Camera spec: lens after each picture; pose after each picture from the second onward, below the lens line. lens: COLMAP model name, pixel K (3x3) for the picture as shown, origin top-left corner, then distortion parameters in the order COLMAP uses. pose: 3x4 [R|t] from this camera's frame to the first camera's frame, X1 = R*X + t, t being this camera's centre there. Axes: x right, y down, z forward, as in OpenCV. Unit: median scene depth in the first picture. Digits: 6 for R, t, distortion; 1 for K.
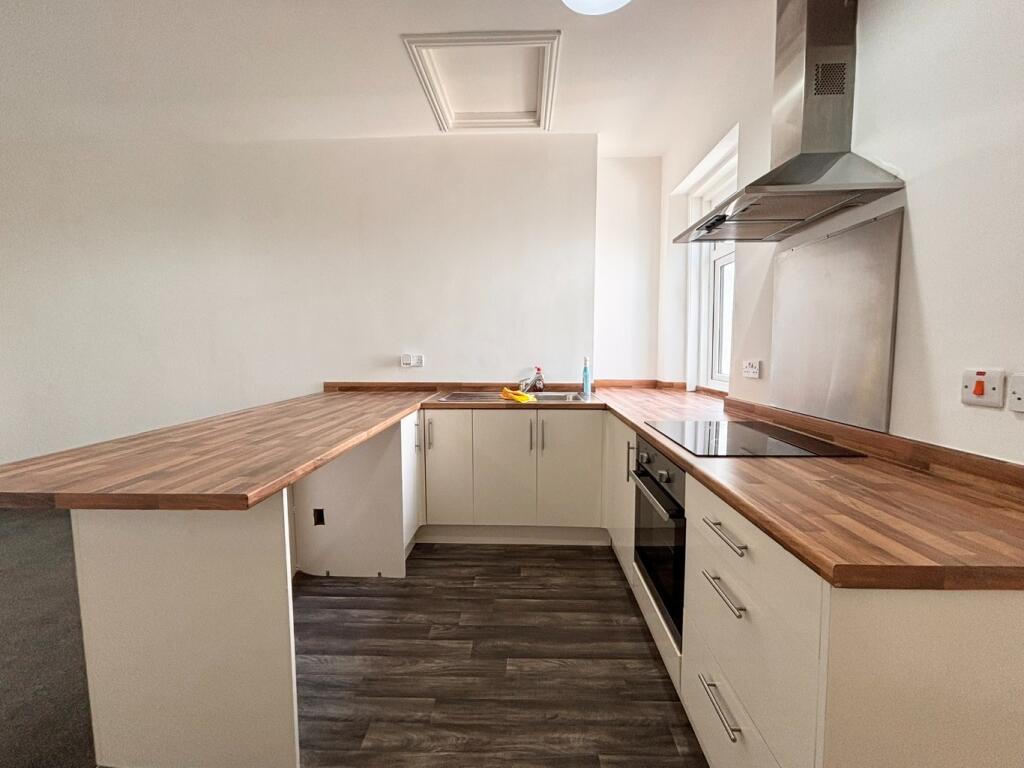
lens RADIAL K [[420.8, 0, 514.2], [0, 420.8, 382.0], [0, 0, 1]] dist [-0.000104, -0.000015]
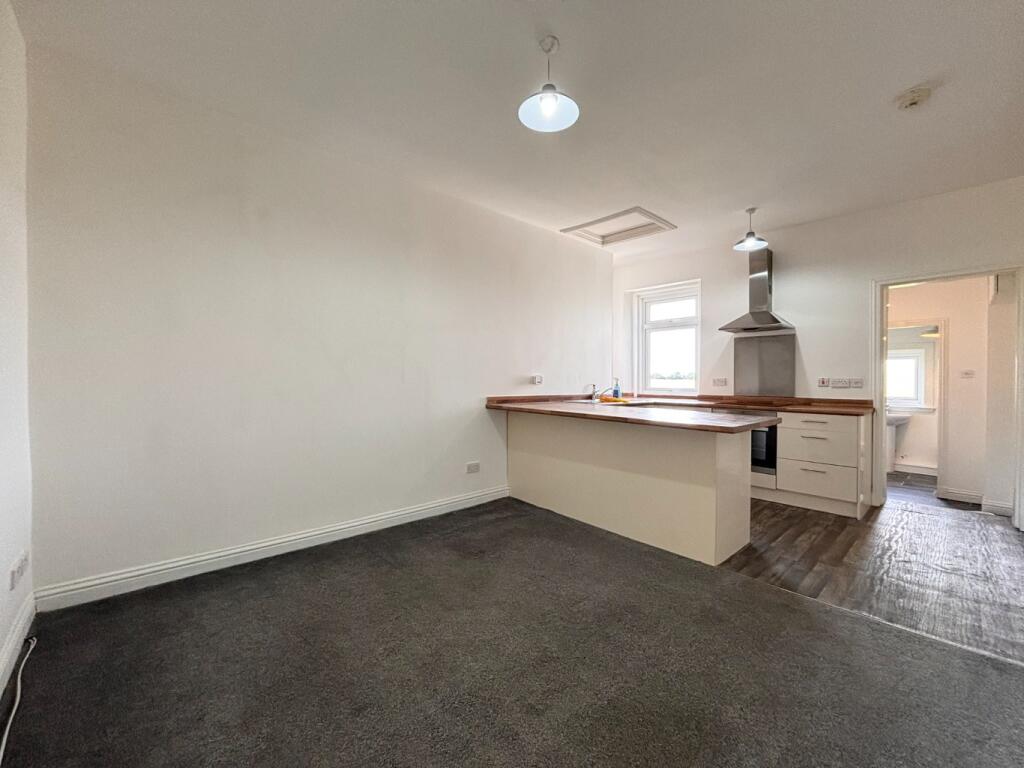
lens RADIAL K [[420.8, 0, 506.1], [0, 420.8, 382.8], [0, 0, 1]] dist [-0.000104, -0.000015]
pose [[0.714591, 0.000143, 0.699542, -1.759762], [0.048978, 0.997536, -0.050235, 0.033157], [-0.697826, 0.070160, 0.712823, 0.096387]]
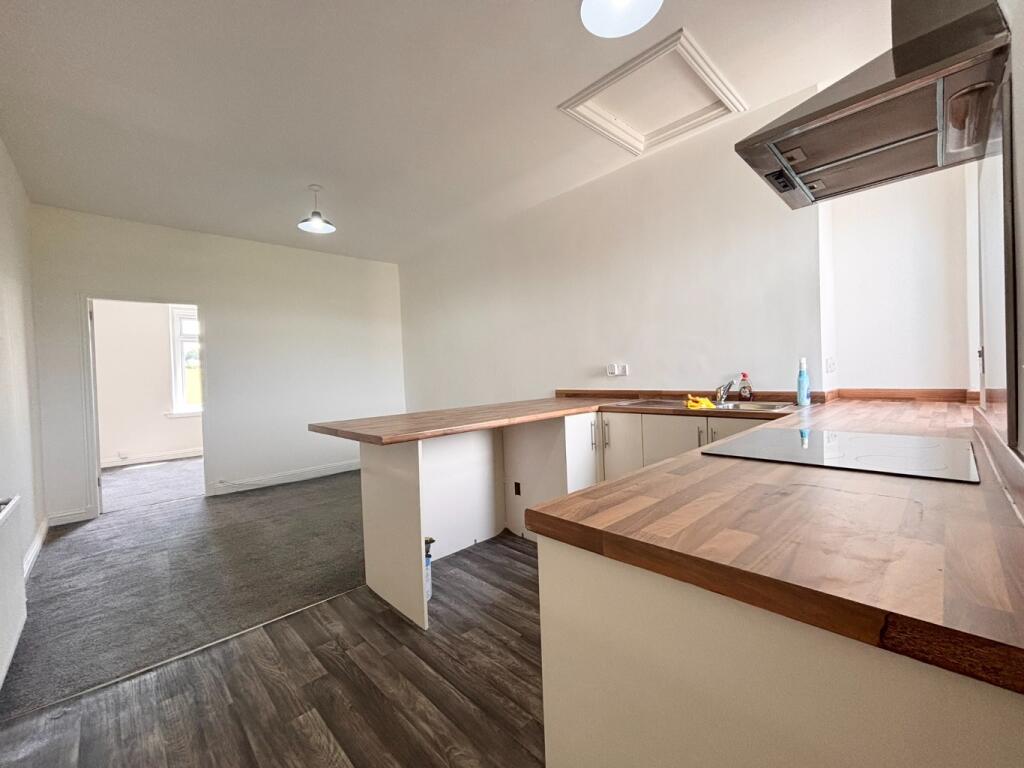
lens RADIAL K [[420.8, 0, 513.7], [0, 420.8, 382.8], [0, 0, 1]] dist [-0.000104, -0.000015]
pose [[0.719076, -0.007808, -0.694887, 0.433902], [-0.024185, 0.999050, -0.036253, 0.038233], [0.694510, 0.042875, 0.718204, 0.040823]]
